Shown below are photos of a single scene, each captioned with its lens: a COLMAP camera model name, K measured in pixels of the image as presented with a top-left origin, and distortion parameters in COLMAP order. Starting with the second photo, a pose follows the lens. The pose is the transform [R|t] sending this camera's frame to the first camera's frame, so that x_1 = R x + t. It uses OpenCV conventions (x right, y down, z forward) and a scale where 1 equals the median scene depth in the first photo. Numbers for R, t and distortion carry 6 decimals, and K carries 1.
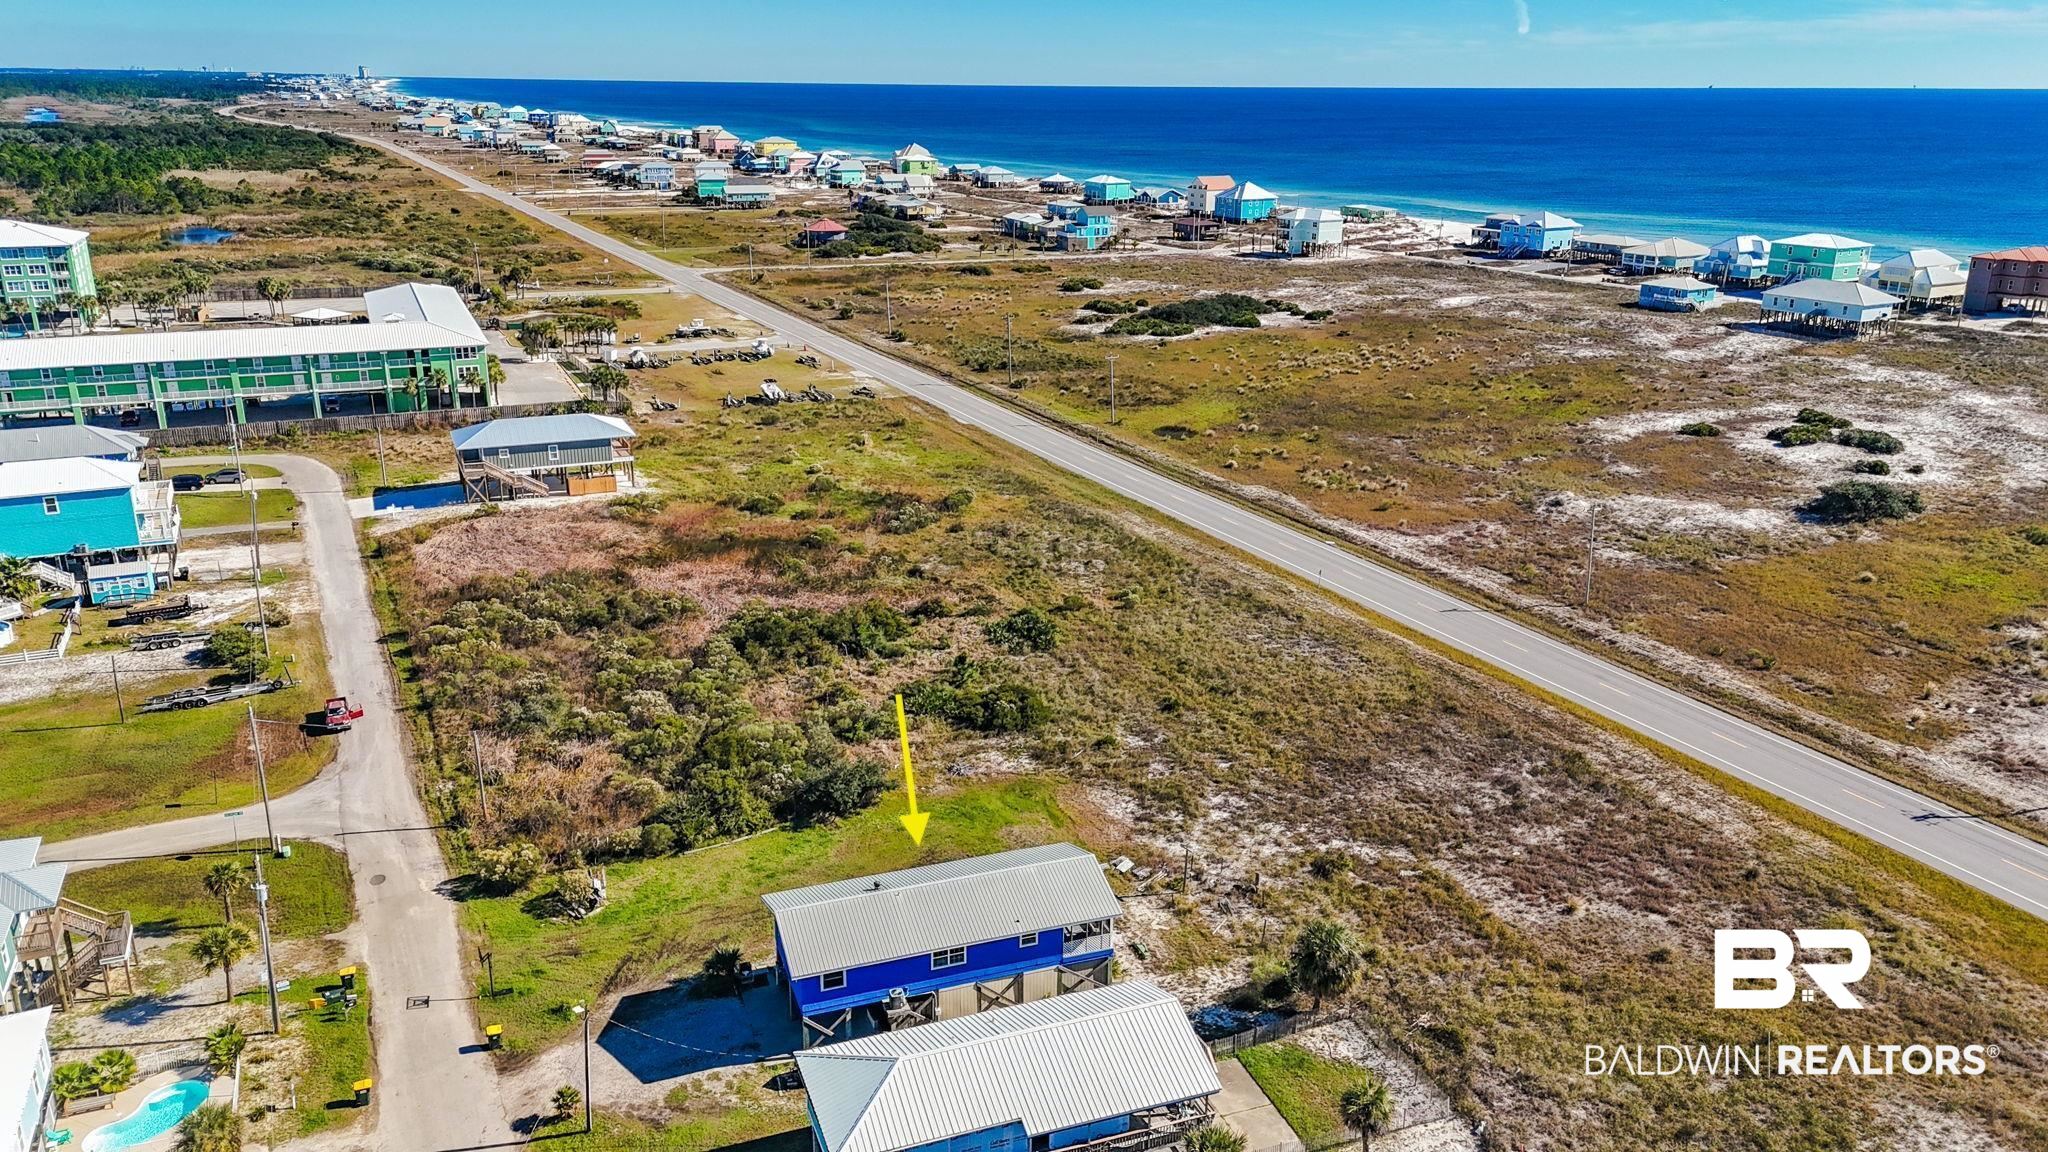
lens RADIAL K [[1490.0, 0, 1035.2], [0, 1490.0, 585.4], [0, 0, 1]] dist [0.087122, -0.092117]
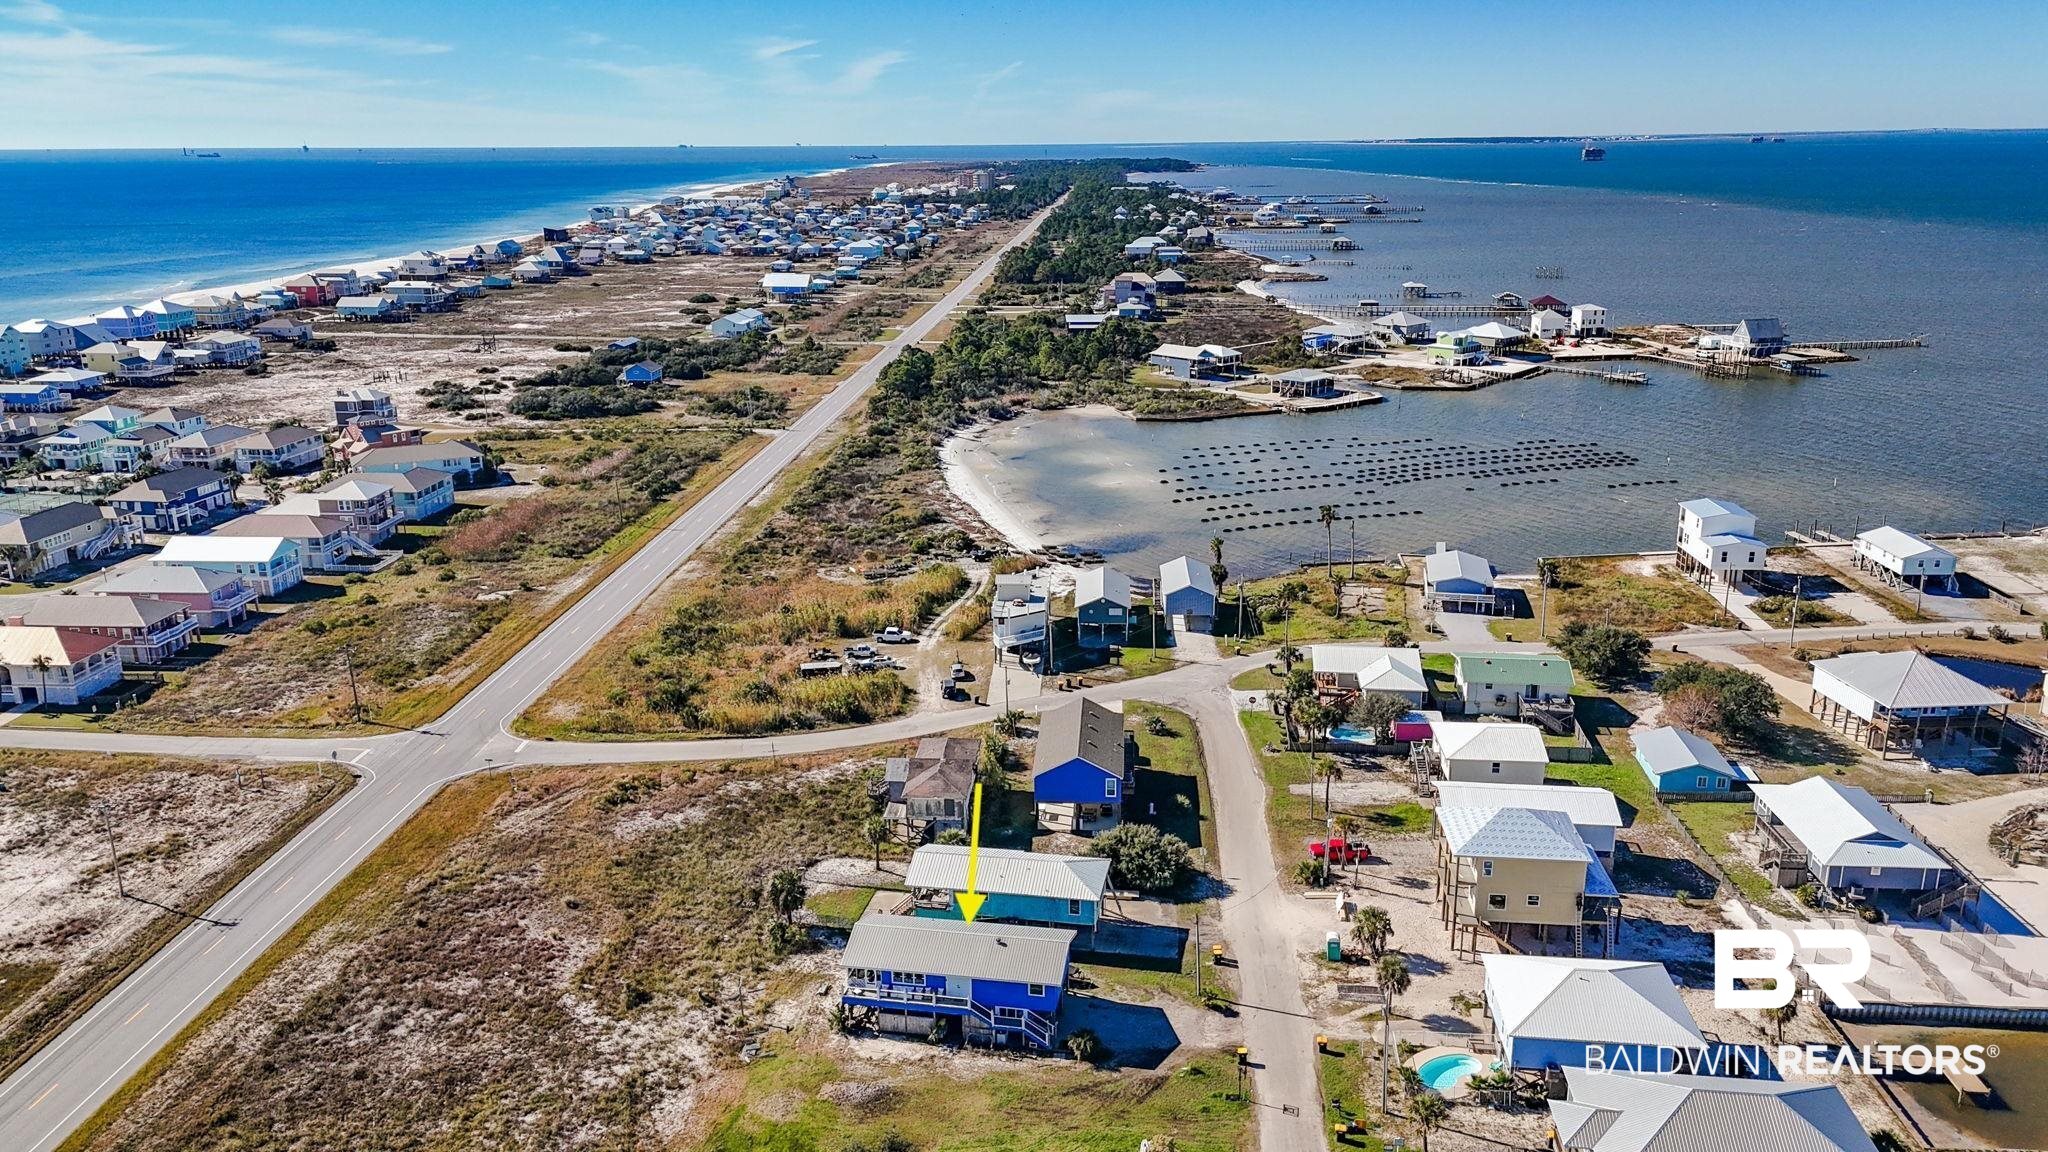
lens RADIAL K [[1490.0, 0, 1037.2], [0, 1490.0, 588.0], [0, 0, 1]] dist [0.087122, -0.092117]
pose [[-0.860510, -0.144857, 0.488404, -0.330951], [0.163391, 0.829593, 0.533928, -0.358410], [-0.482520, 0.539251, -0.690205, 0.736910]]
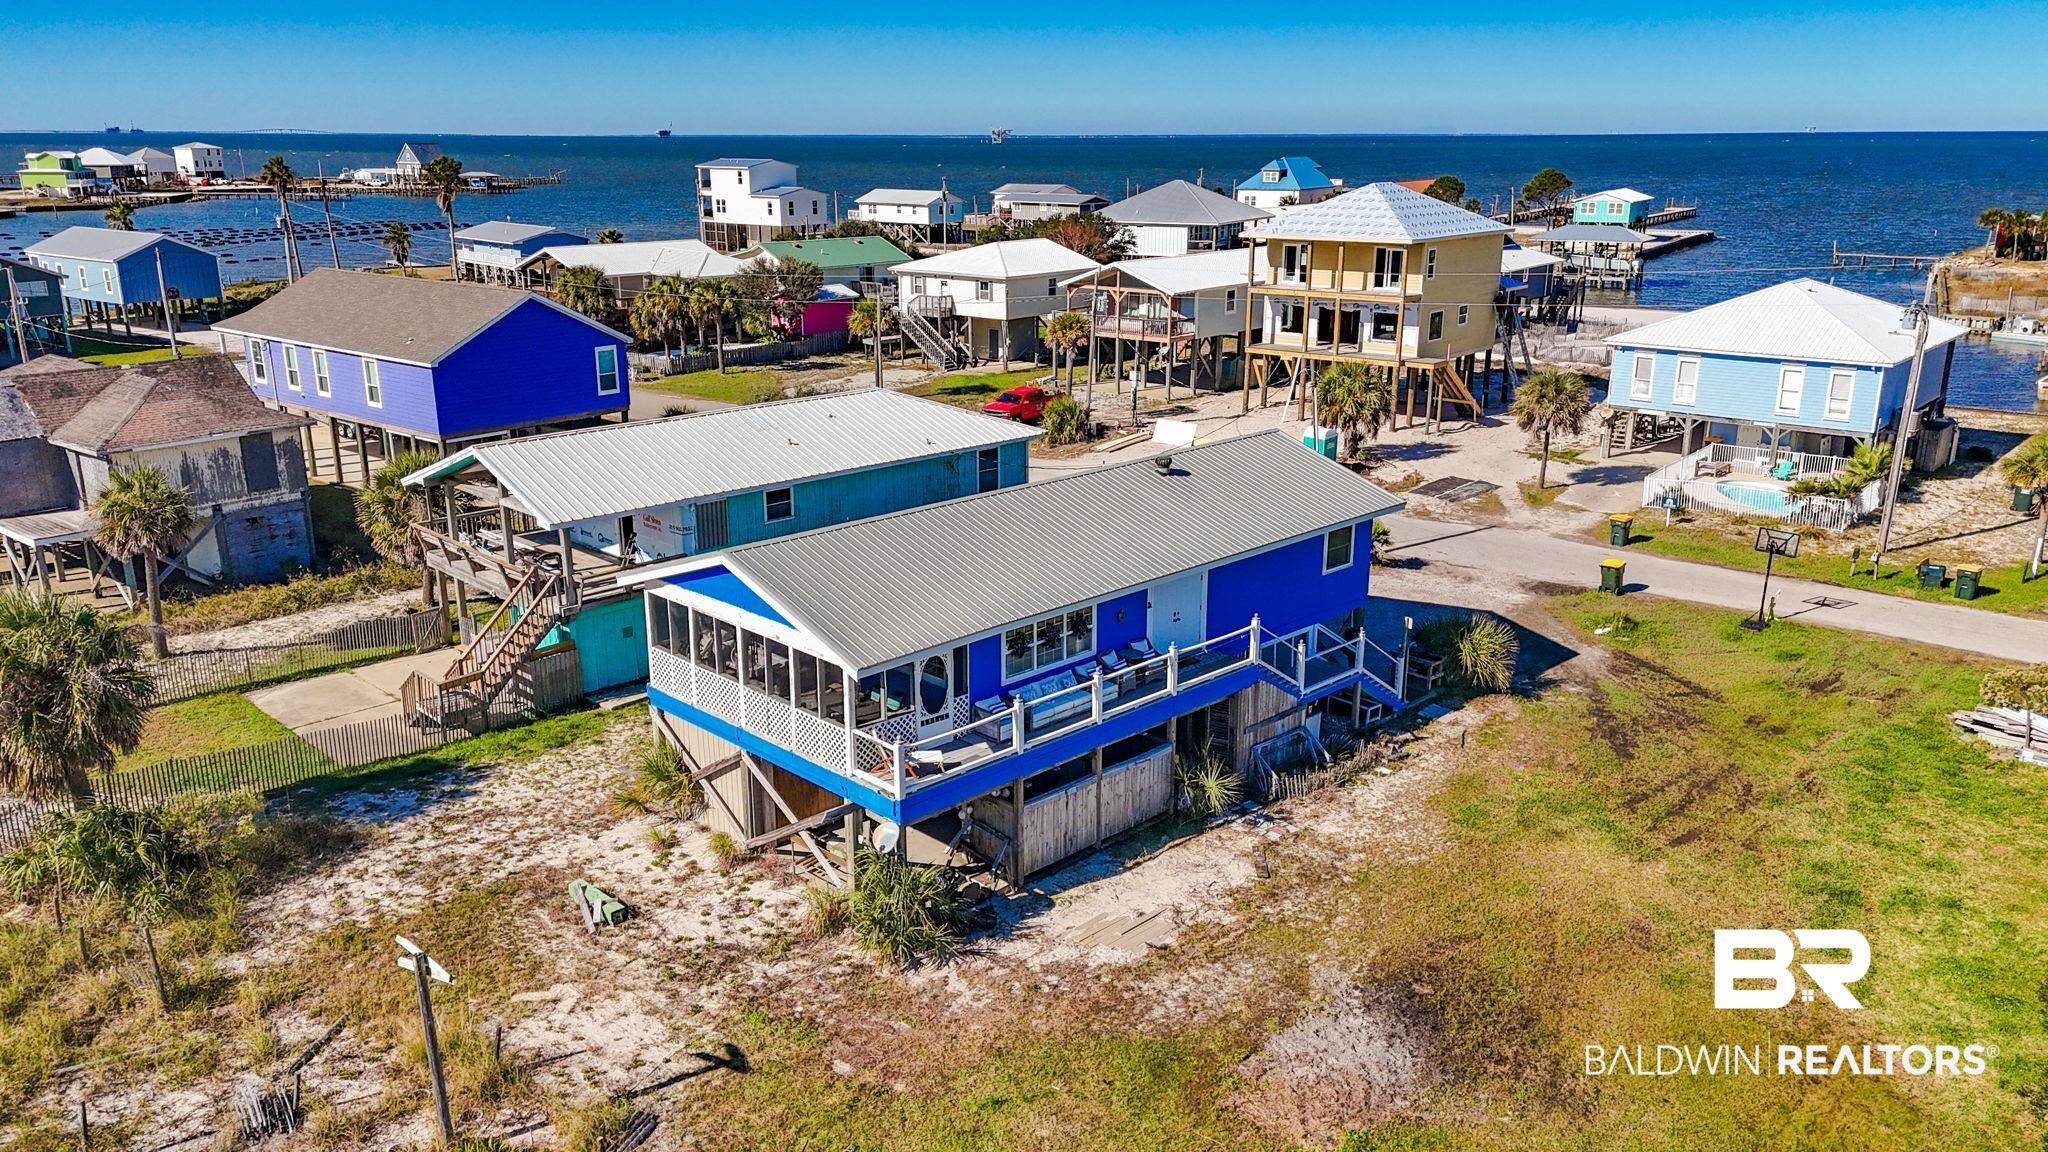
lens RADIAL K [[1490.0, 0, 1039.3], [0, 1490.0, 567.4], [0, 0, 1]] dist [0.087122, -0.092117]
pose [[-0.910342, 0.109136, -0.399209, 0.046703], [-0.136332, 0.831683, 0.538253, -0.006039], [0.390758, 0.544419, -0.742237, 0.541579]]
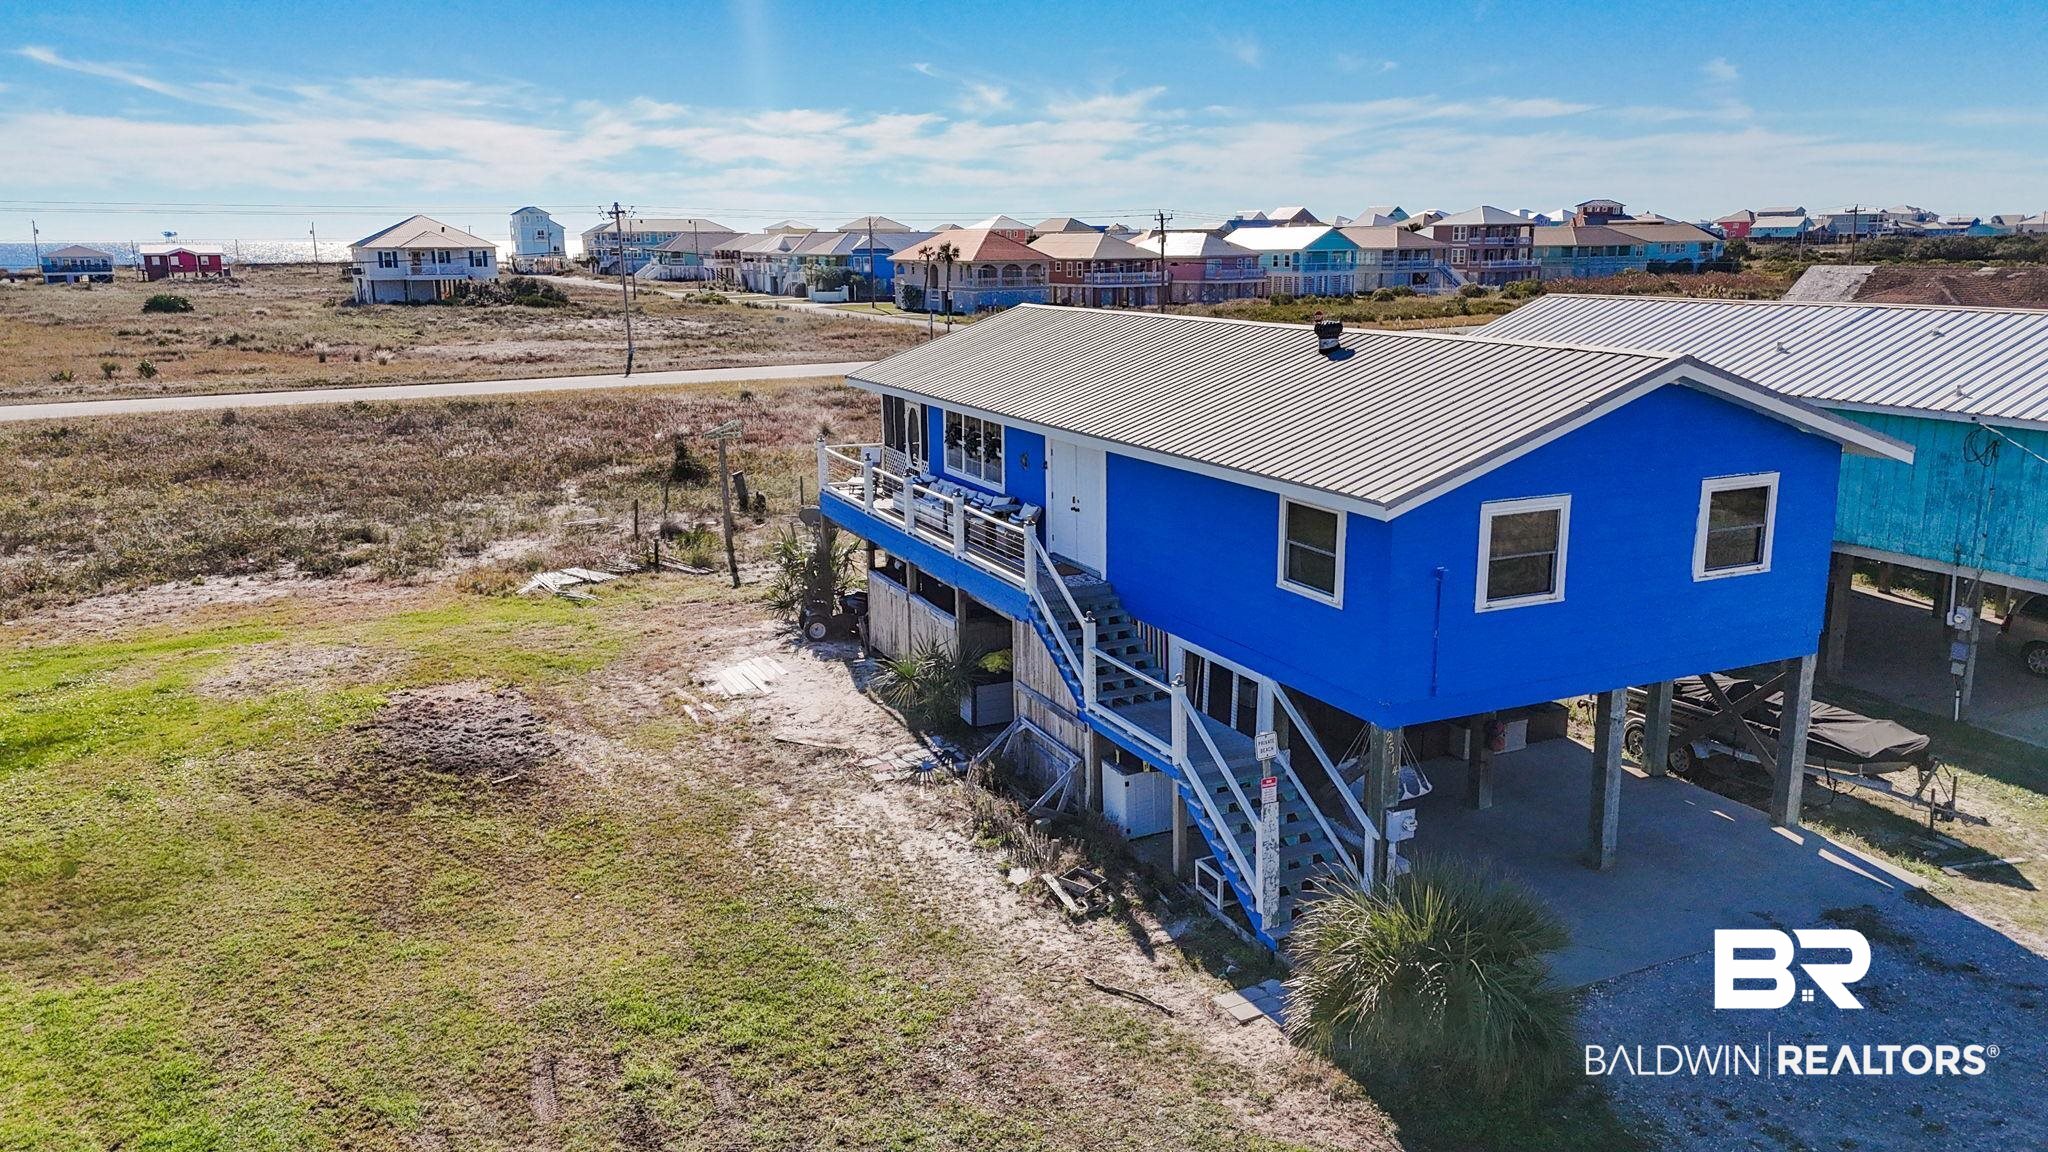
lens RADIAL K [[1490.0, 0, 1025.0], [0, 1490.0, 576.7], [0, 0, 1]] dist [0.087122, -0.092117]
pose [[-0.087237, -0.223974, 0.970683, -0.151450], [0.329510, 0.913062, 0.240292, 0.063299], [-0.940113, 0.340812, -0.005851, 0.431402]]
